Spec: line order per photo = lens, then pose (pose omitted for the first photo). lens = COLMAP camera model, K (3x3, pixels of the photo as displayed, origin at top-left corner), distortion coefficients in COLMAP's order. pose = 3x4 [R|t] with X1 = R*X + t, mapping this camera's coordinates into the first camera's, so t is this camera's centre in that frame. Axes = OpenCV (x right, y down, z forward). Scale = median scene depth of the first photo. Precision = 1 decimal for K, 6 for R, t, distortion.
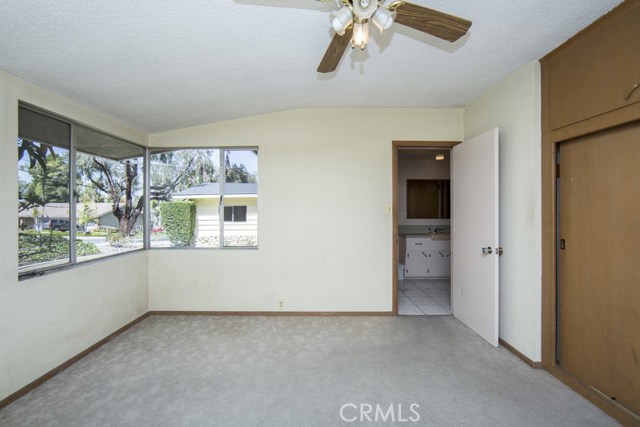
lens RADIAL K [[253.2, 0, 318.2], [0, 253.2, 209.3], [0, 0, 1]] dist [-0.003115, 0.000244]
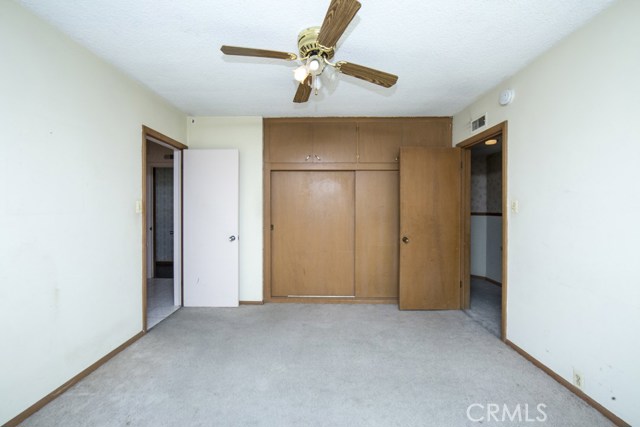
lens RADIAL K [[253.2, 0, 318.2], [0, 253.2, 209.3], [0, 0, 1]] dist [-0.003115, 0.000244]
pose [[0.020054, -0.001373, 0.999798, -0.648983], [-0.003191, 0.999994, 0.001438, 0.004179], [-0.999794, -0.003220, 0.020050, 0.503382]]
